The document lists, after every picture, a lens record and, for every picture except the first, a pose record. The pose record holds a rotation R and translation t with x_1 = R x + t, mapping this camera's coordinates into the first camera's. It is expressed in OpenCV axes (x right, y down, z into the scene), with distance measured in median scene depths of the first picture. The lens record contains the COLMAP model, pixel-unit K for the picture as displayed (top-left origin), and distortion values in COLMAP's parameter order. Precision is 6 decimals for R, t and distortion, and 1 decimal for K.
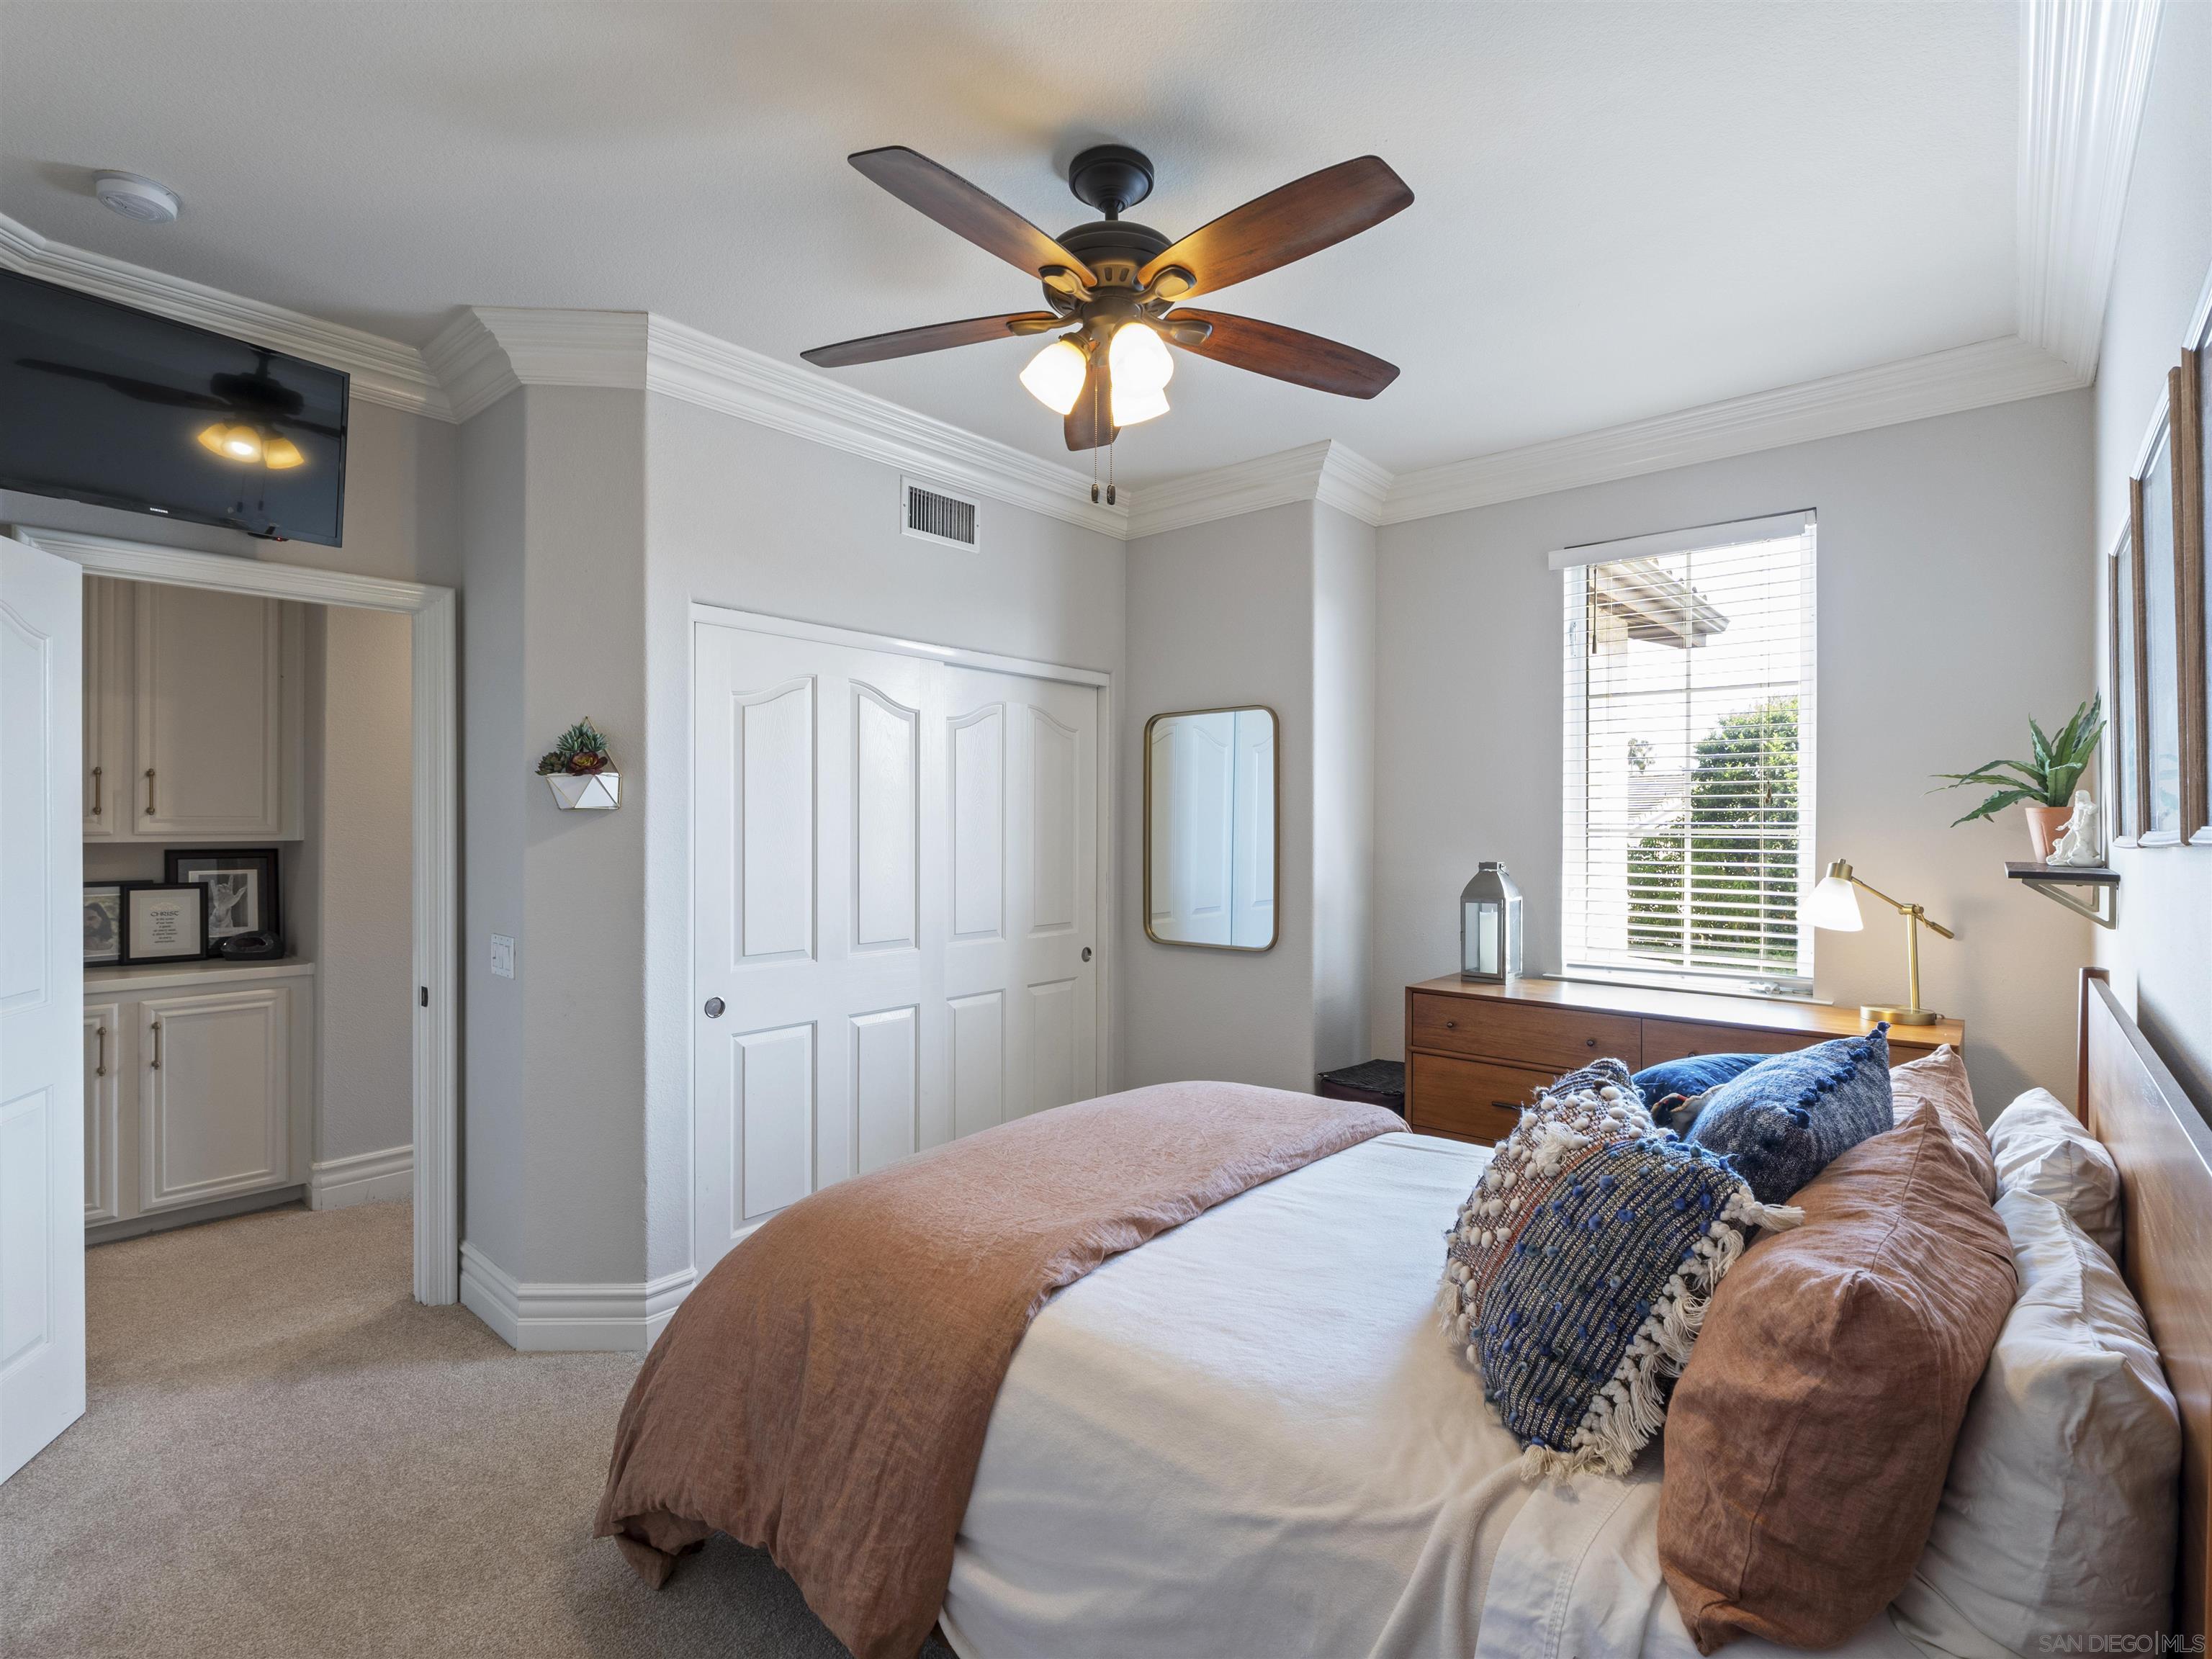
lens RADIAL K [[1054.6, 0, 1105.4], [0, 1054.6, 821.4], [0, 0, 1]] dist [-0.006018, -0.000496]
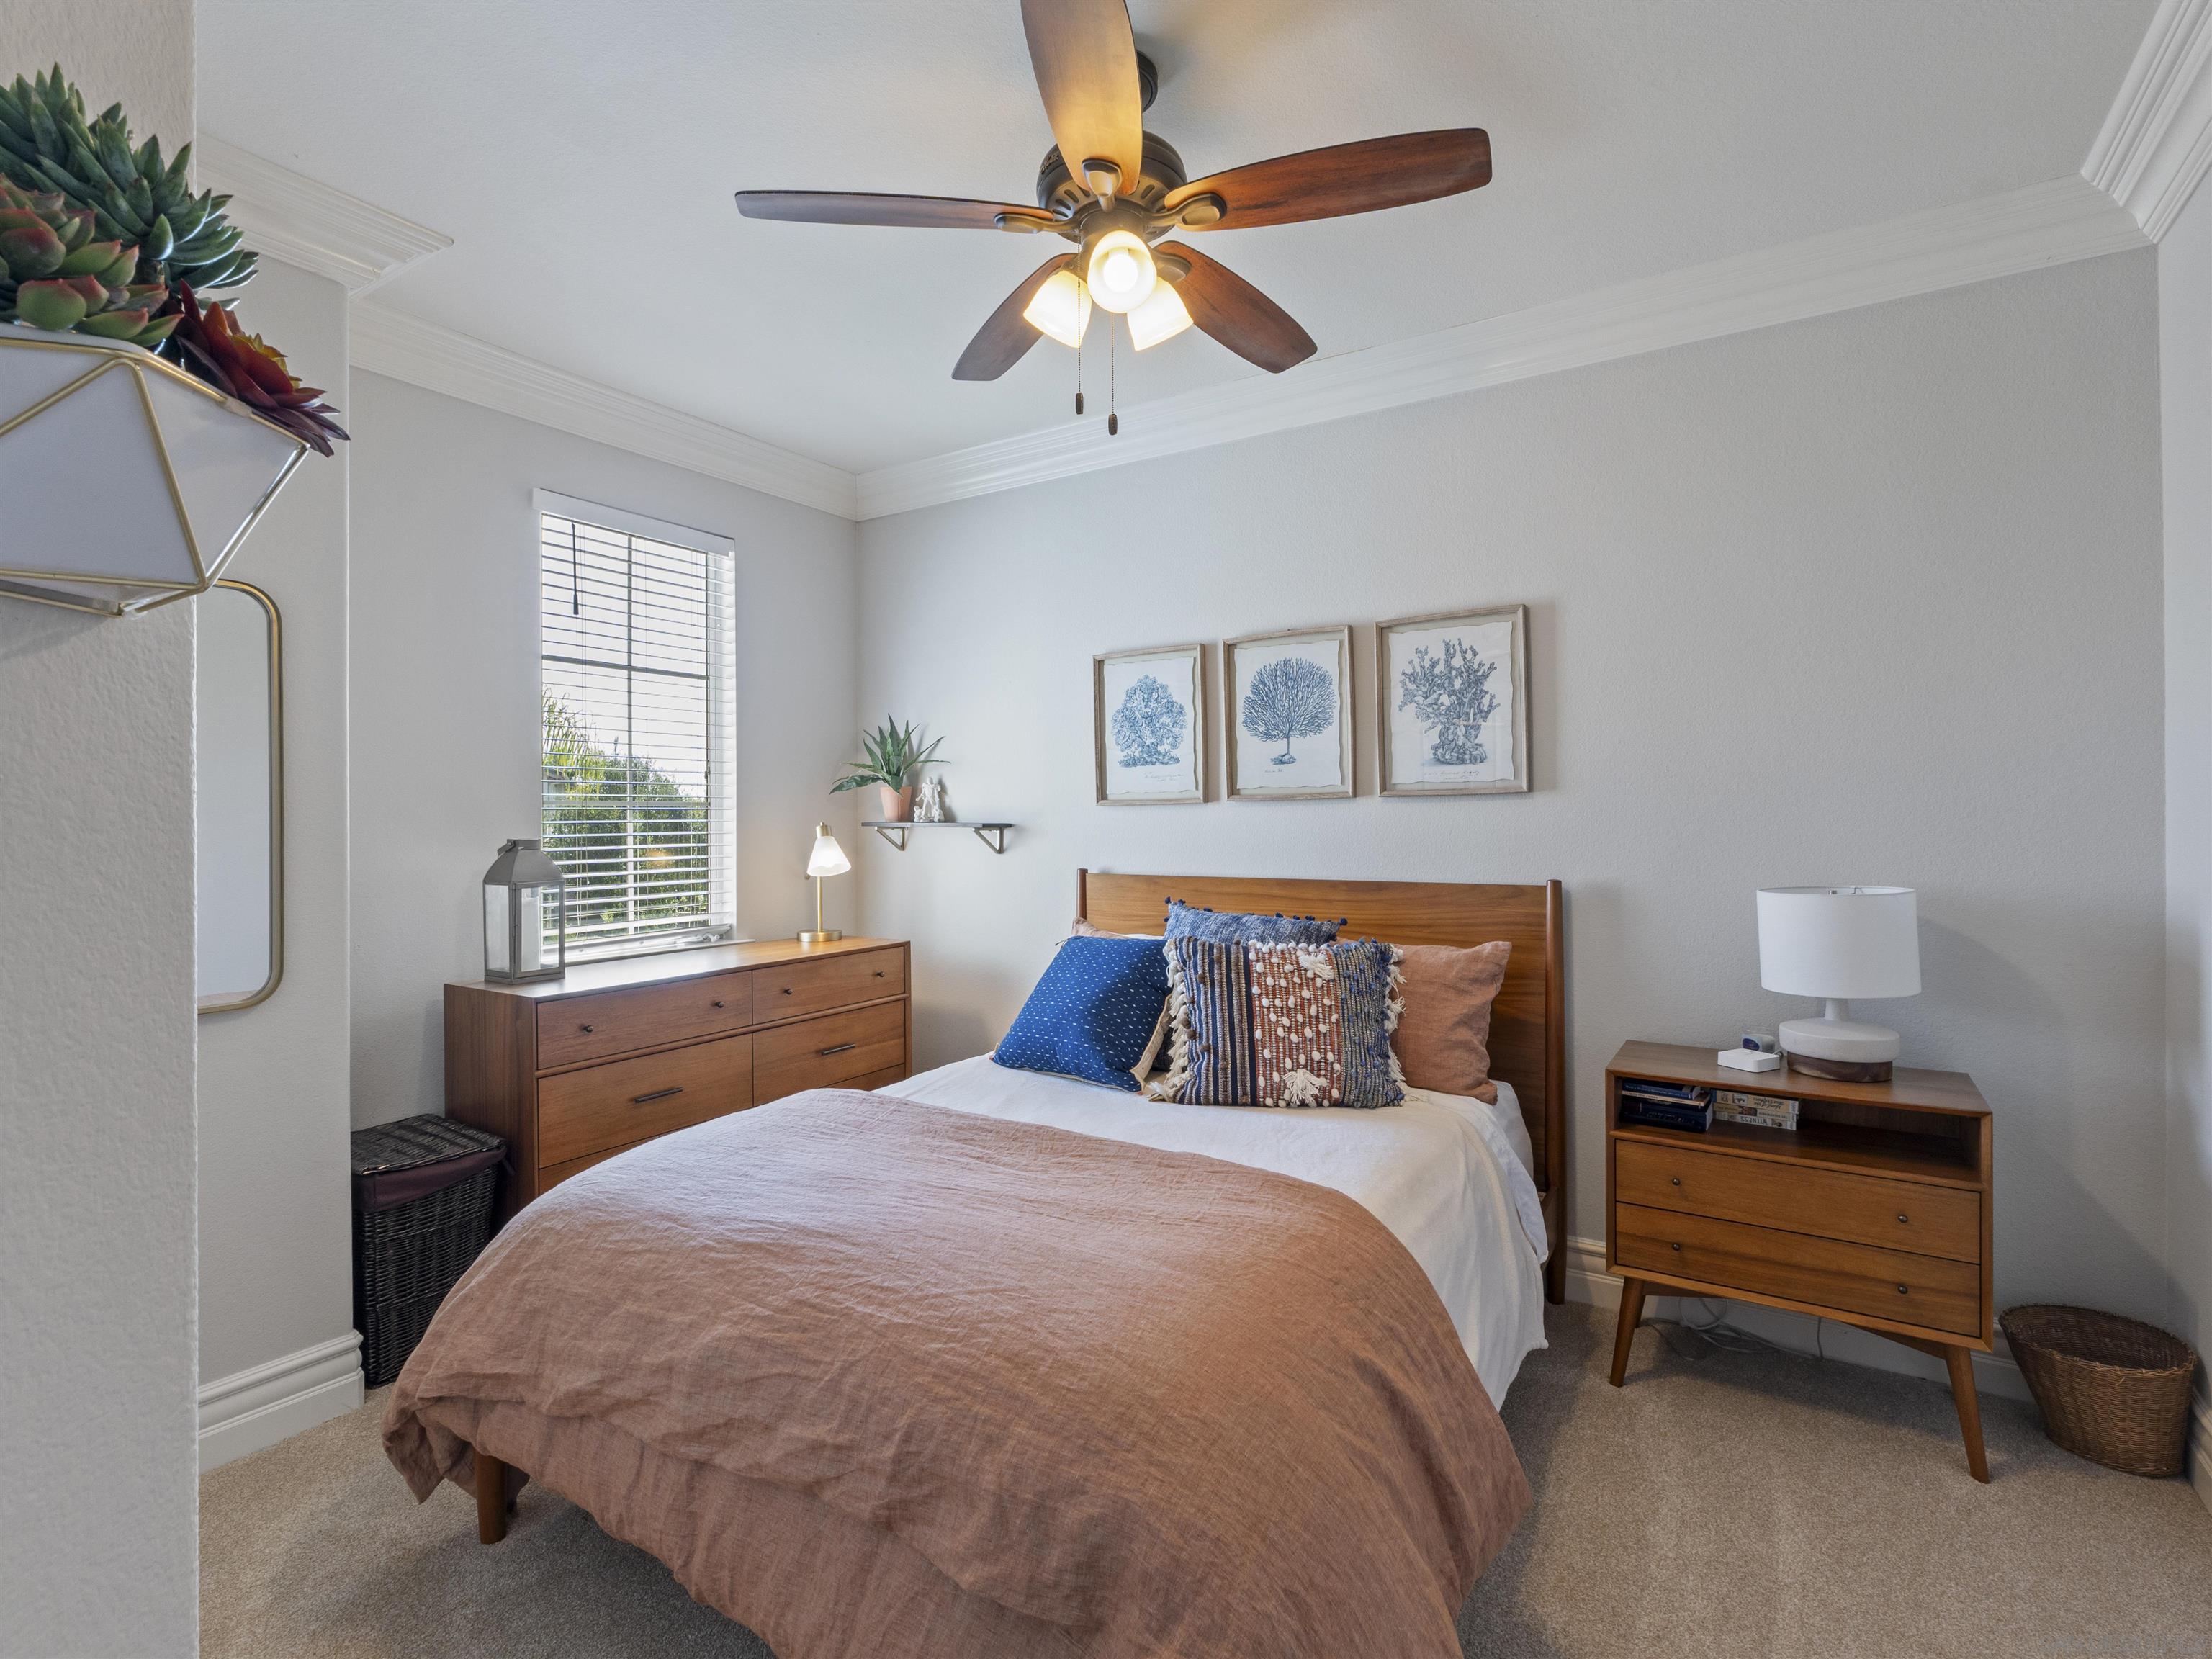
lens RADIAL K [[1054.6, 0, 1108.3], [0, 1054.6, 822.1], [0, 0, 1]] dist [-0.006018, -0.000496]
pose [[-0.146263, -0.009860, 0.989197, -0.563287], [0.000478, 0.999950, 0.010038, 0.018092], [-0.989246, 0.001941, -0.146251, 0.702760]]
